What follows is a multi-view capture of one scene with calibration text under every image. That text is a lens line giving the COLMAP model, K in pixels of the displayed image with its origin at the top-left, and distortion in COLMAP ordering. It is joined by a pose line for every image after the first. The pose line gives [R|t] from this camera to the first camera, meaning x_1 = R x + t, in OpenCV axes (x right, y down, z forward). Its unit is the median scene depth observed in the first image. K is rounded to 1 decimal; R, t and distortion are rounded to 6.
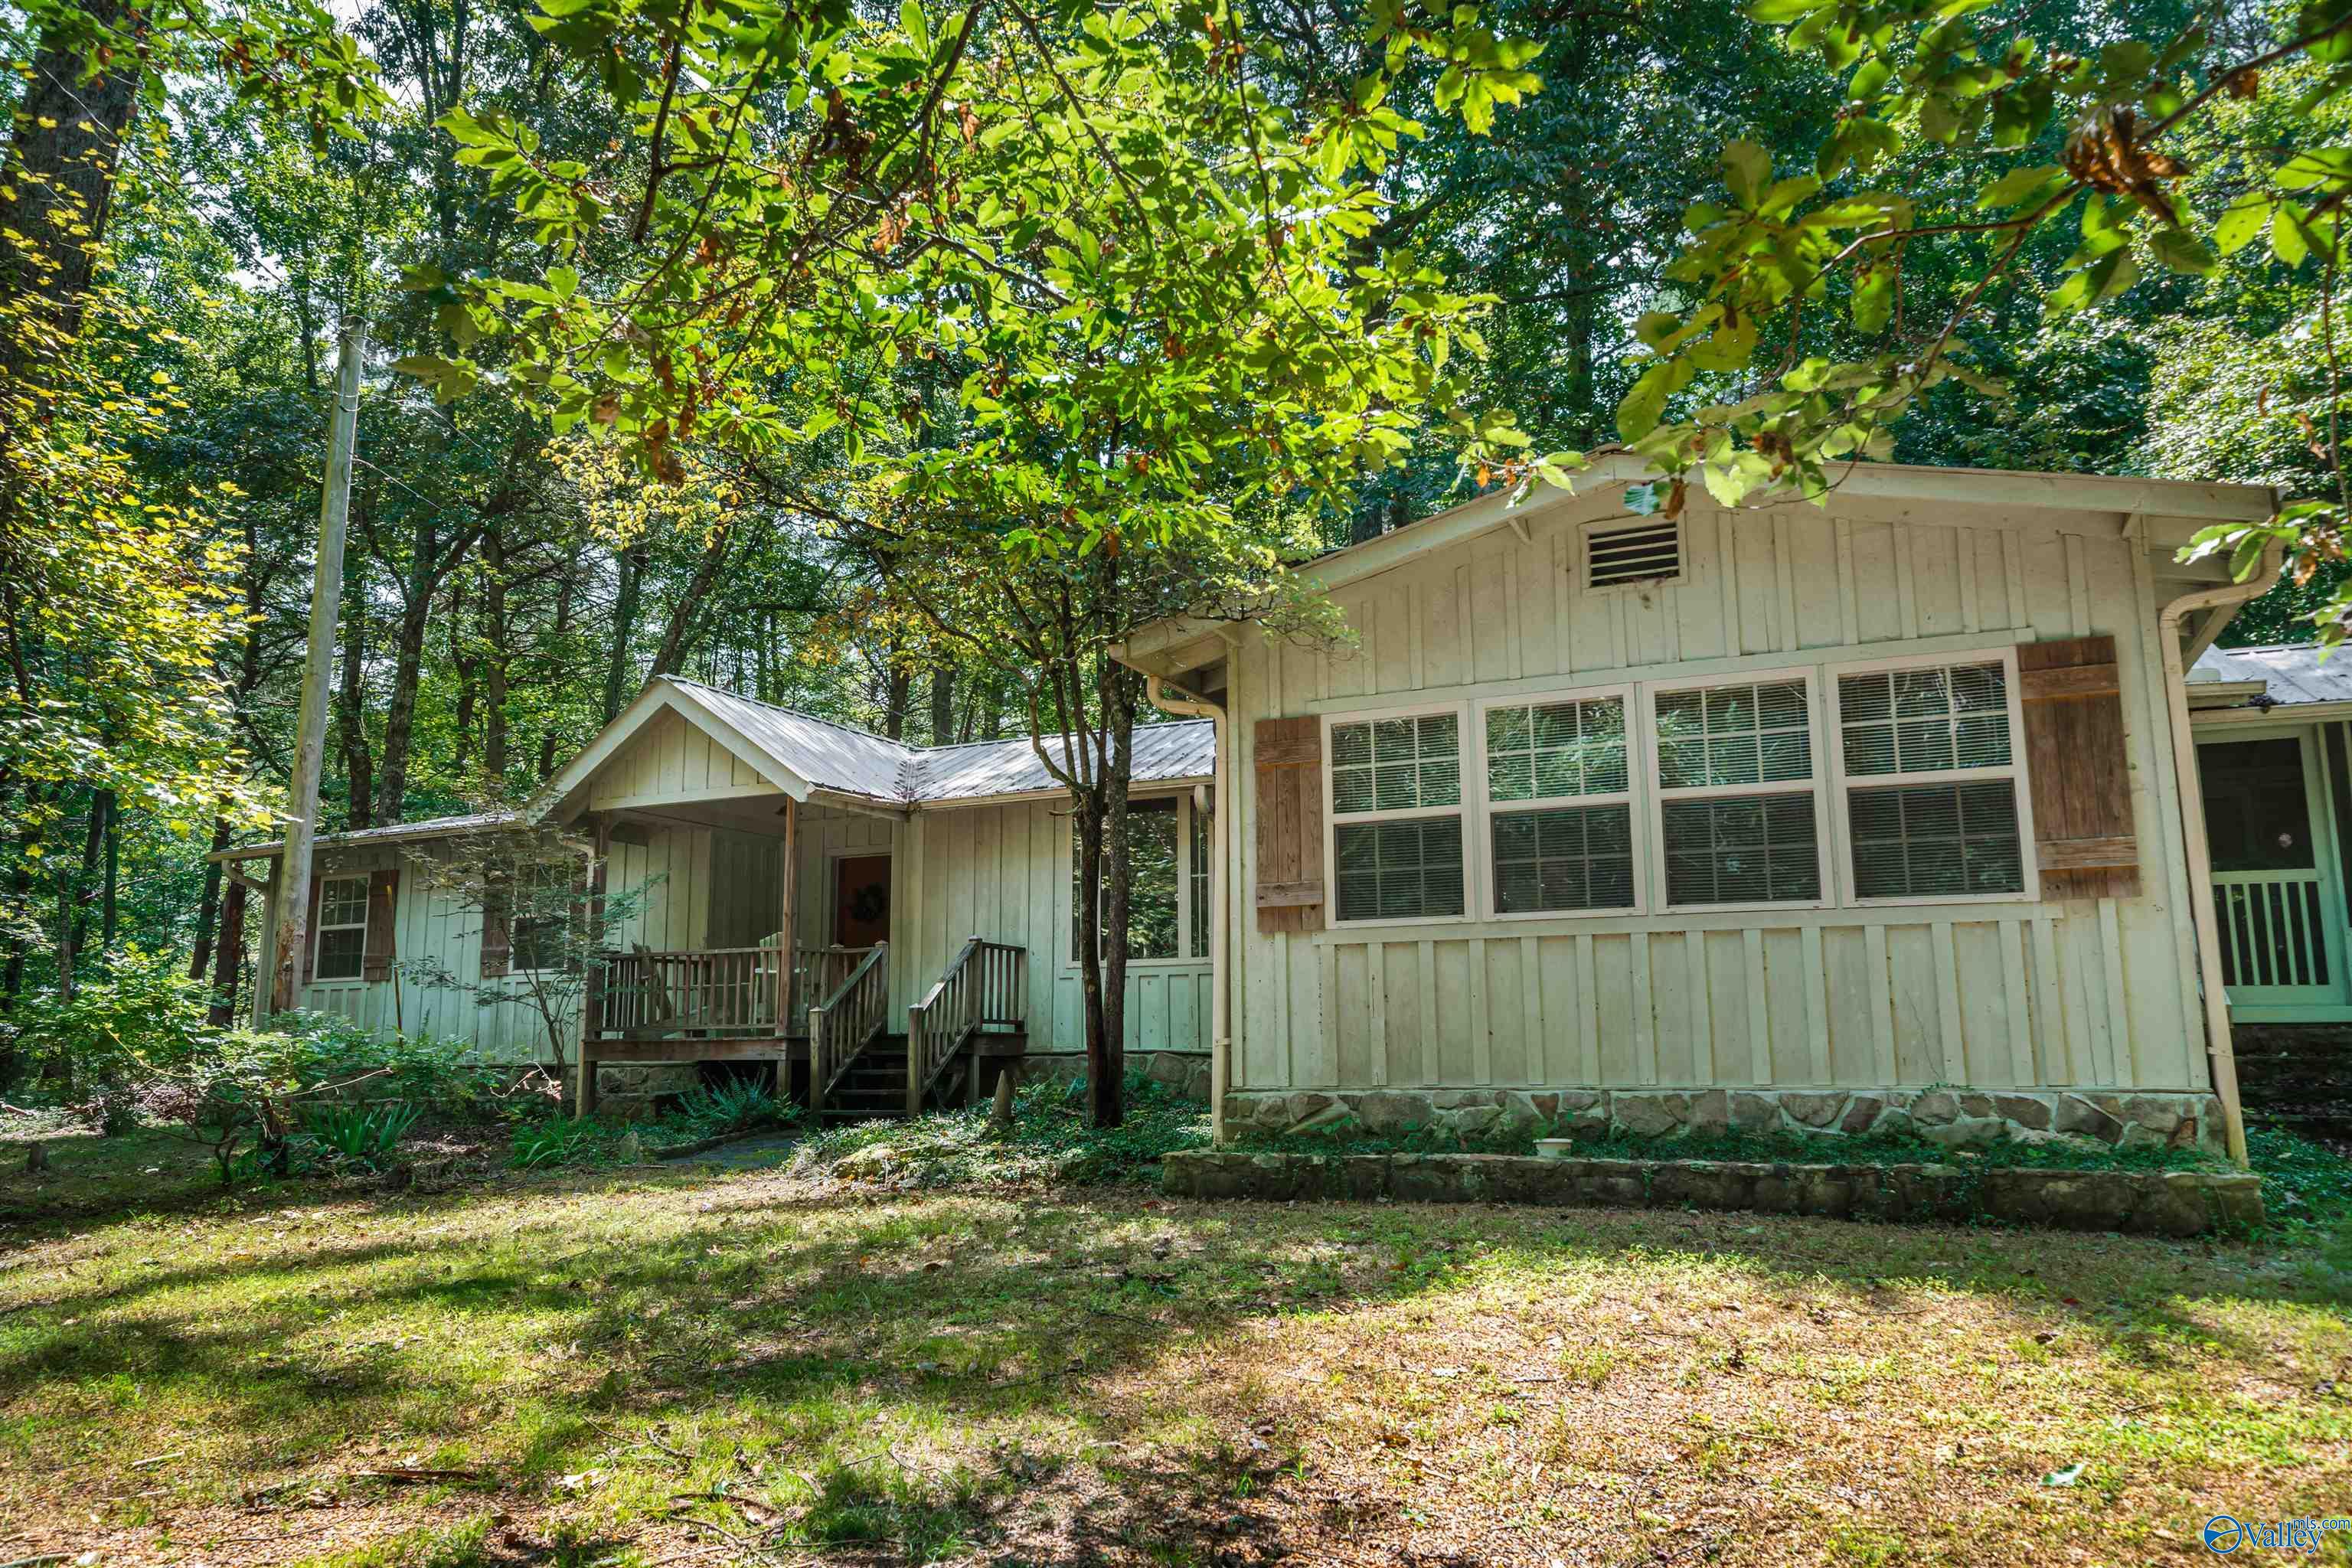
lens RADIAL K [[1583.8, 0, 1153.9], [0, 1583.8, 777.9], [0, 0, 1]] dist [-0.005114, 0.004695]
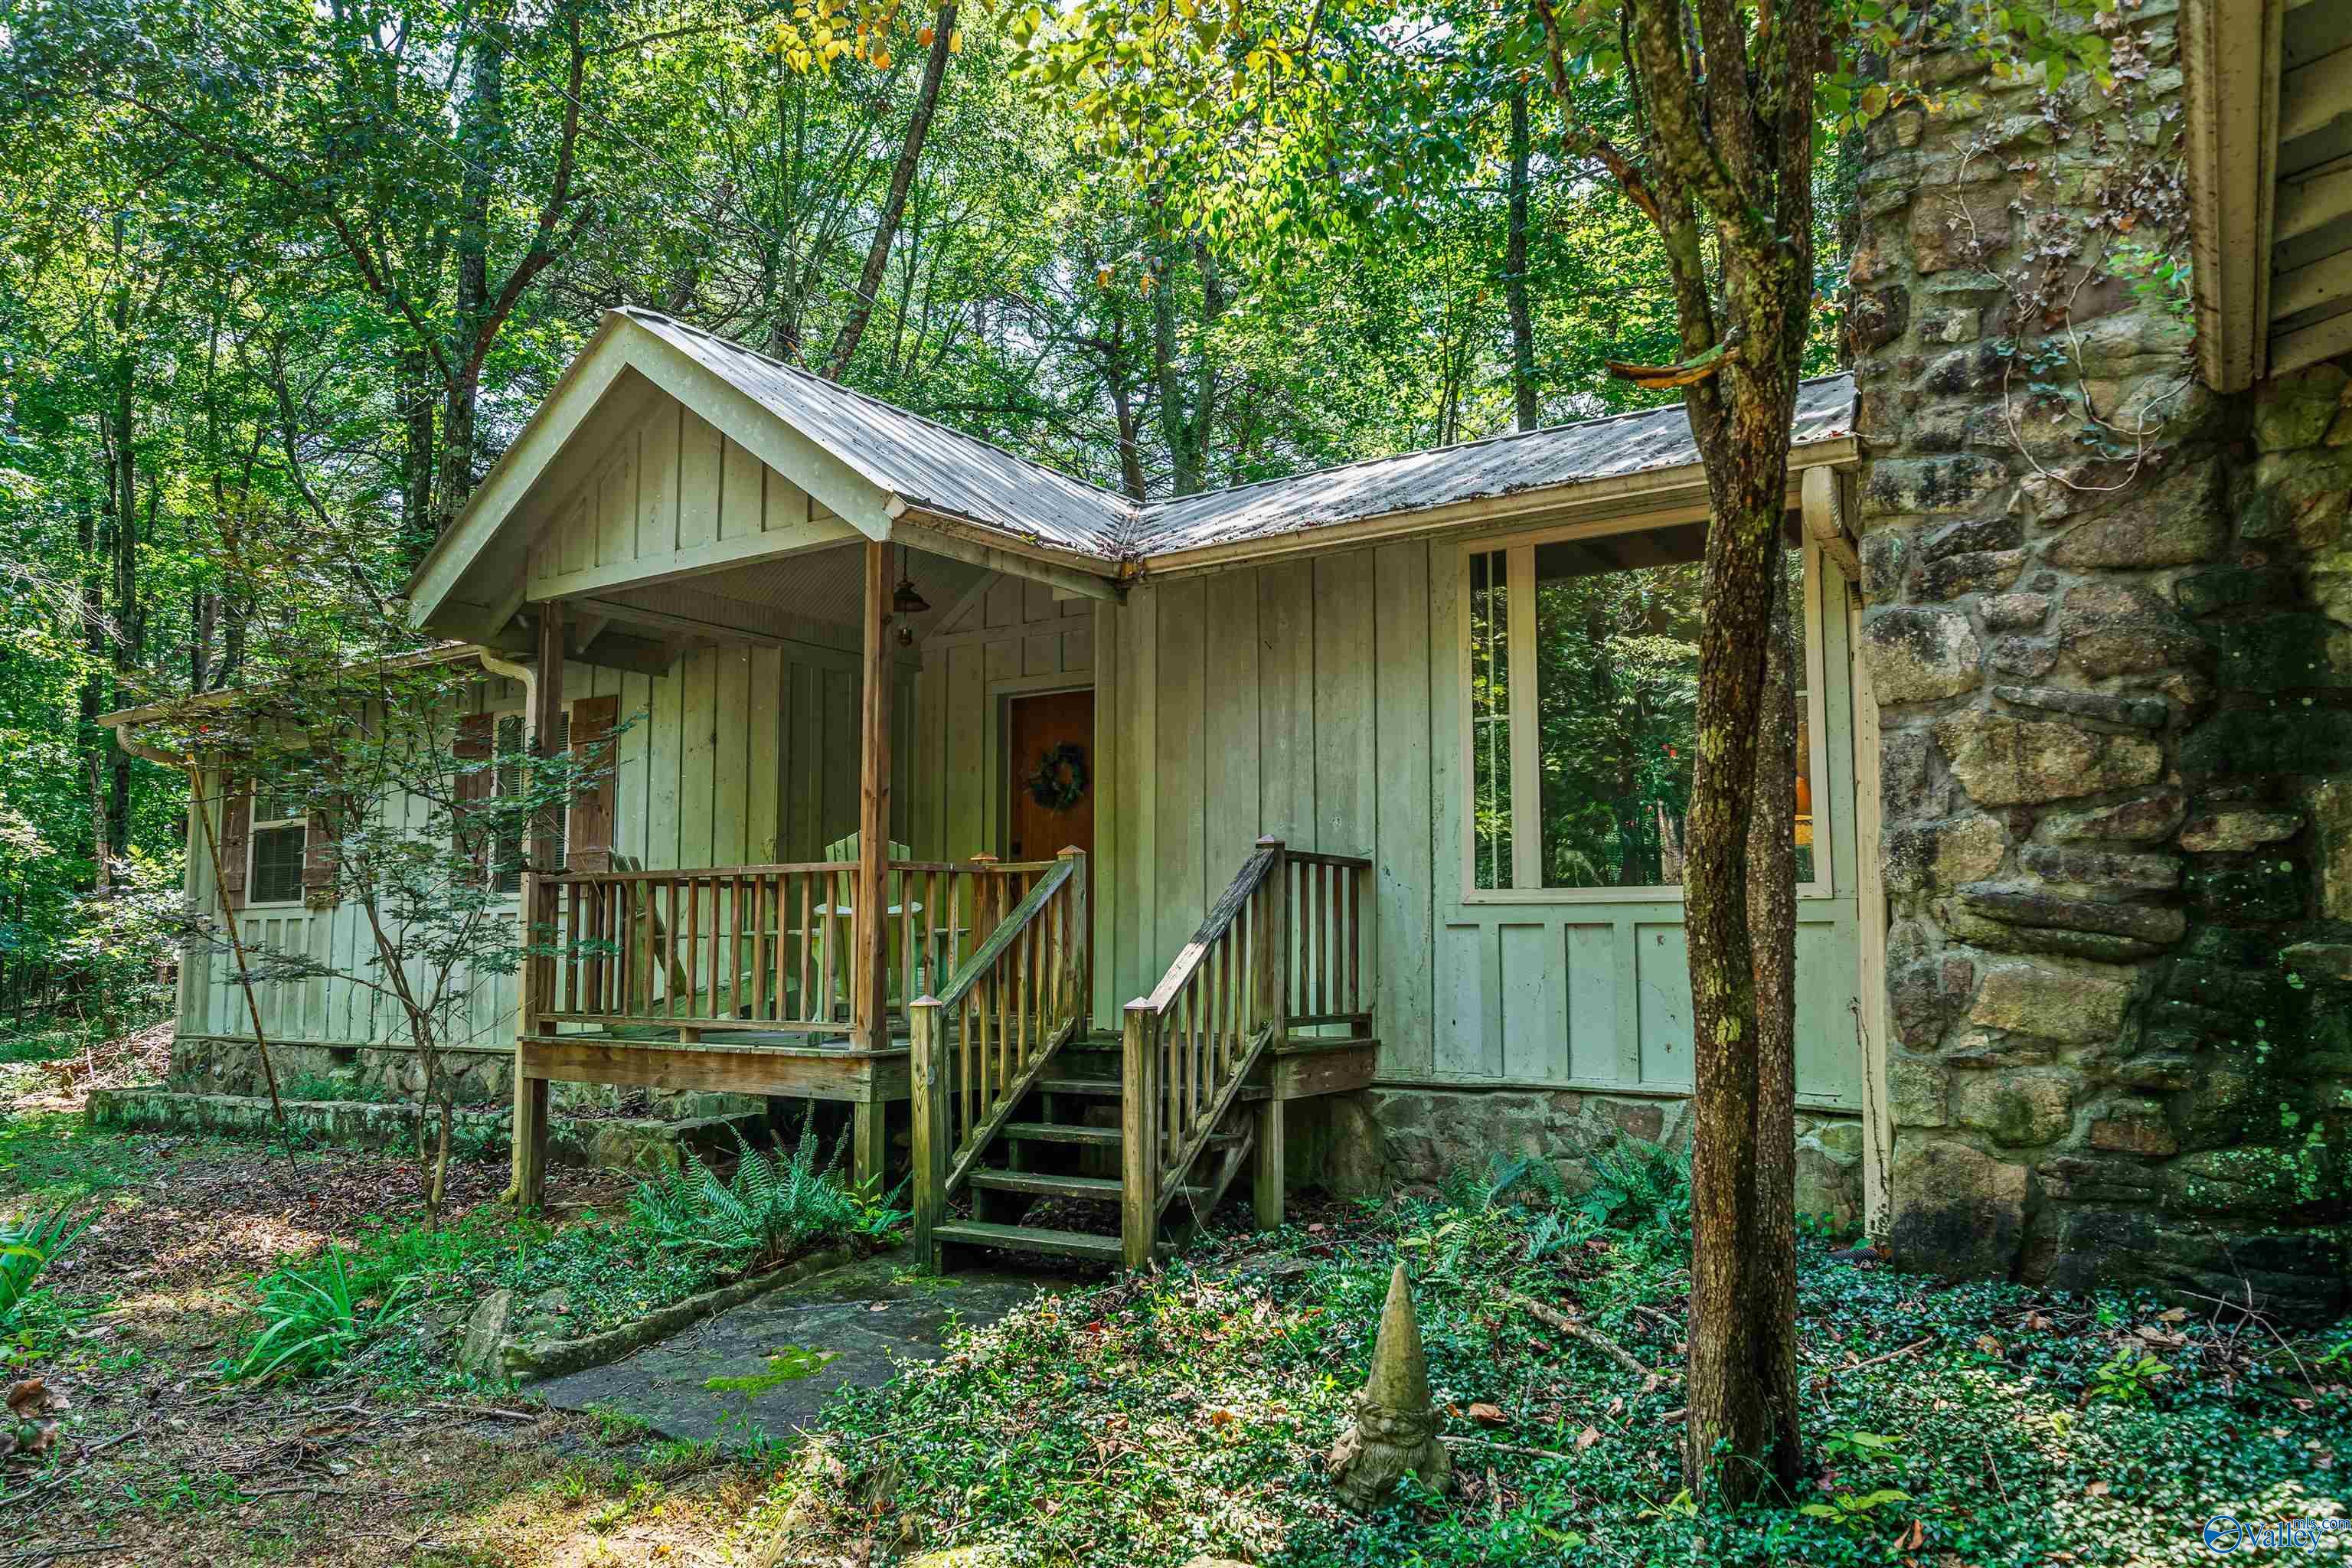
lens RADIAL K [[1583.8, 0, 1173.6], [0, 1583.8, 787.8], [0, 0, 1]] dist [-0.005114, 0.004695]
pose [[0.990003, -0.008472, -0.140790, -0.076607], [0.018679, 0.997277, 0.071337, 0.053563], [0.139802, -0.073254, 0.987466, 0.554360]]
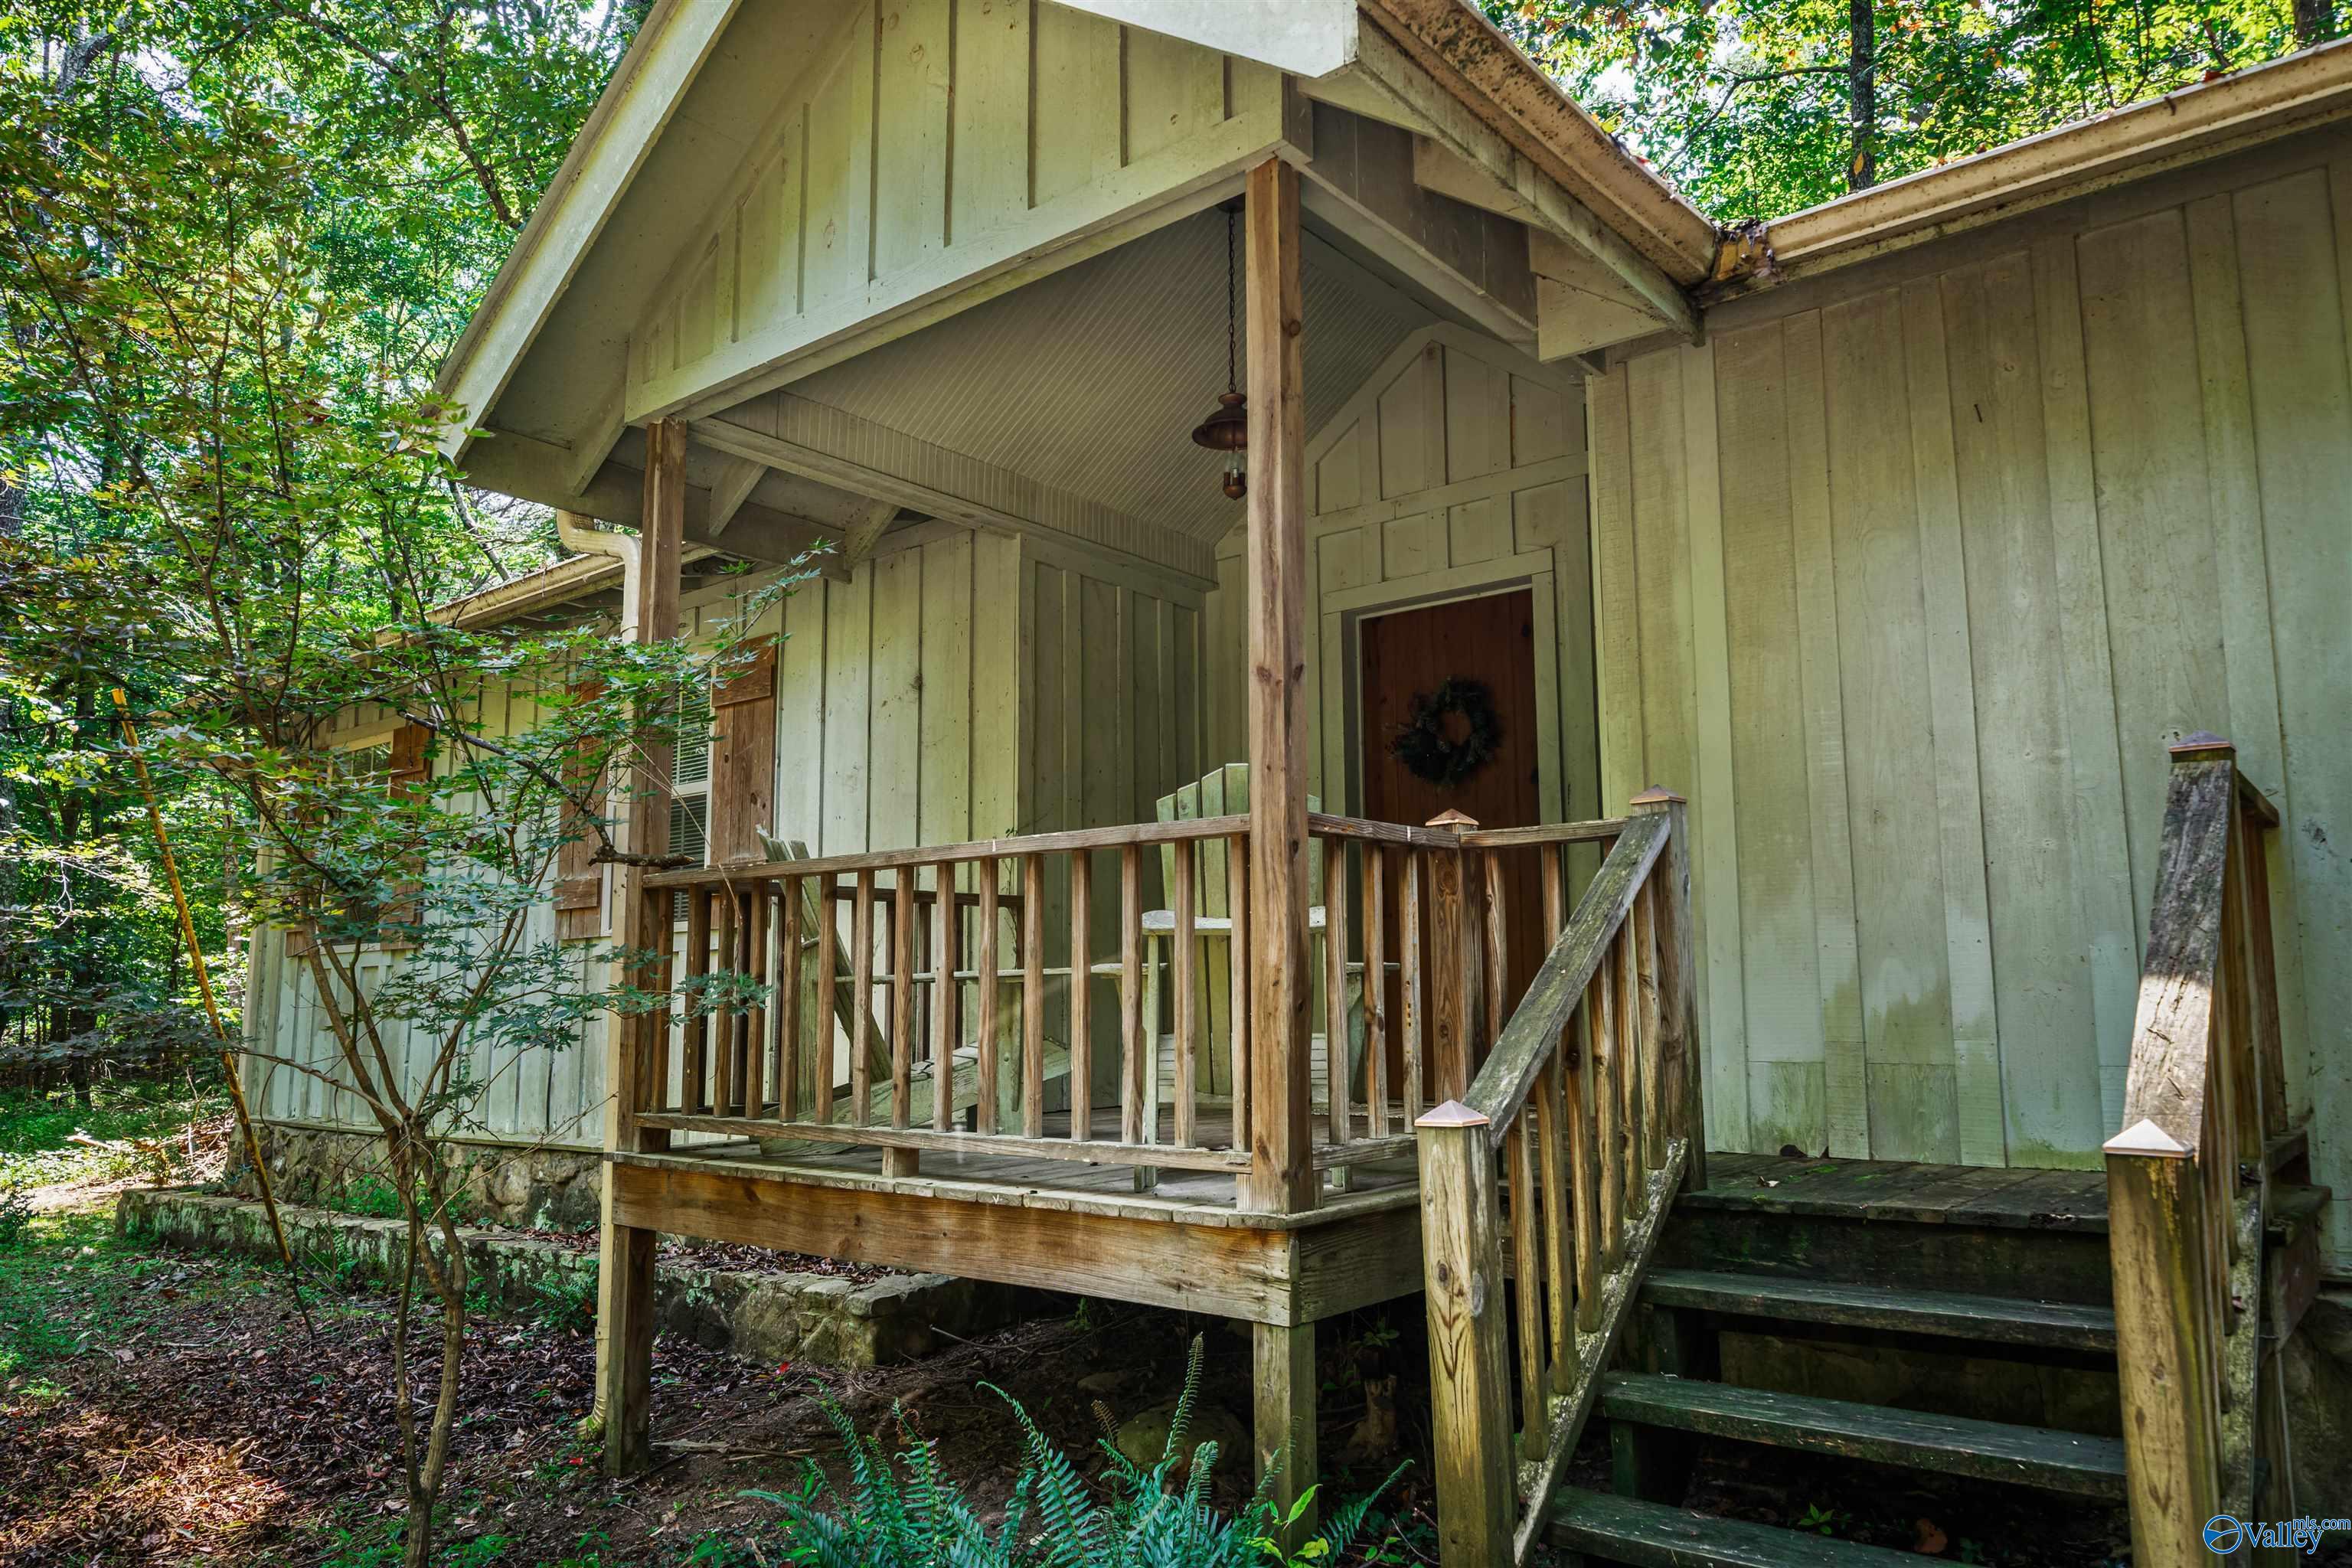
lens RADIAL K [[1583.8, 0, 1180.4], [0, 1583.8, 791.9], [0, 0, 1]] dist [-0.005114, 0.004695]
pose [[0.971557, -0.028098, -0.235135, -0.193002], [0.036950, 0.998761, 0.033325, 0.096506], [0.233907, -0.041065, 0.971391, 0.784169]]
